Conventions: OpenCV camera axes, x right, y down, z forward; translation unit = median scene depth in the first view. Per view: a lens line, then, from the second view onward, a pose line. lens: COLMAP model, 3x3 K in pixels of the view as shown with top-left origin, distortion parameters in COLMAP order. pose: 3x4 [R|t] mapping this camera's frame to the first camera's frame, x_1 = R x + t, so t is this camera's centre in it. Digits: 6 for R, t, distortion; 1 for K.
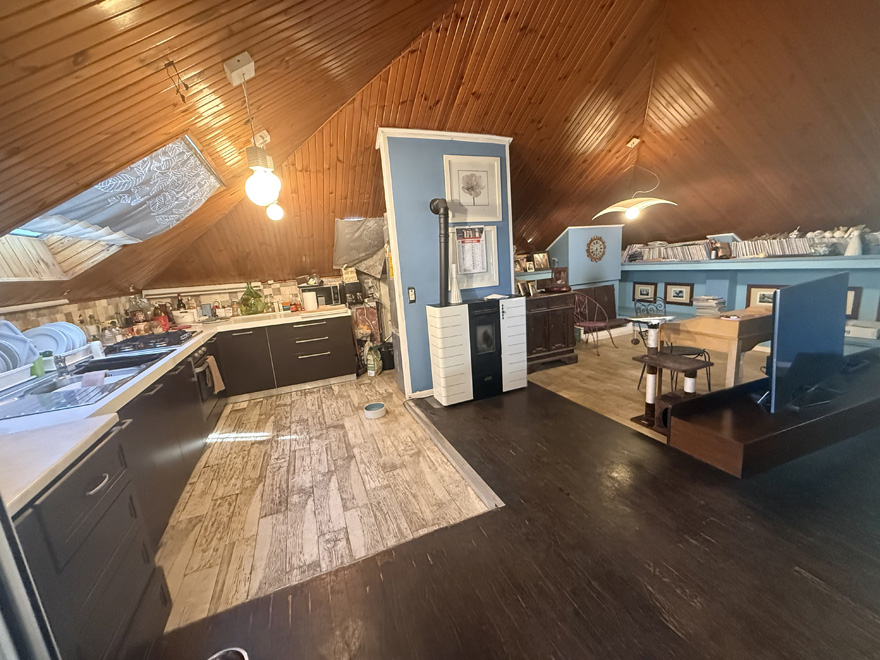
lens RADIAL K [[353.0, 0, 440.0], [0, 353.0, 330.0], [0, 0, 1]] dist [0.002048, -0.000359]
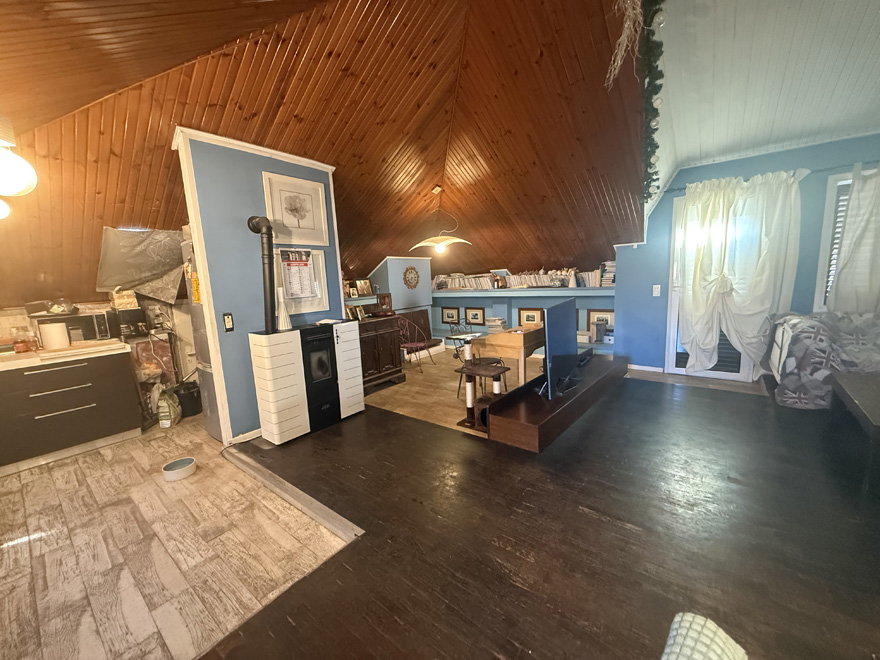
lens RADIAL K [[353.0, 0, 440.0], [0, 353.0, 330.0], [0, 0, 1]] dist [0.002048, -0.000359]
pose [[0.870419, -0.039542, 0.490721, -0.052016], [0.076472, 0.995530, -0.055424, 0.006440], [-0.486336, 0.085769, 0.869552, 0.001537]]
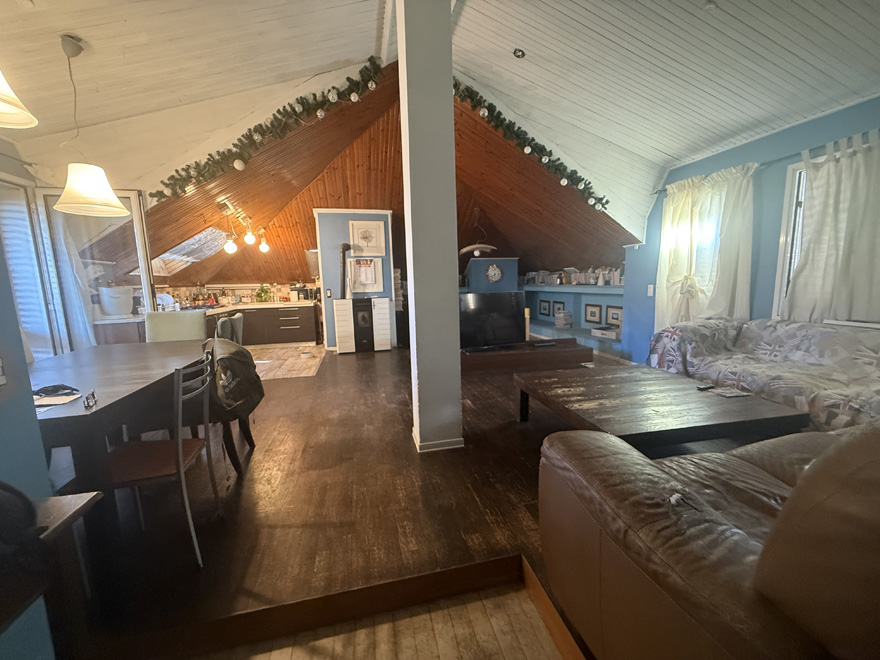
lens RADIAL K [[353.0, 0, 440.0], [0, 353.0, 330.0], [0, 0, 1]] dist [0.002048, -0.000359]
pose [[0.985645, 0.071034, -0.153158, 0.768554], [-0.078131, 0.996107, -0.040820, 0.119415], [0.149663, 0.052200, 0.987358, -0.717752]]
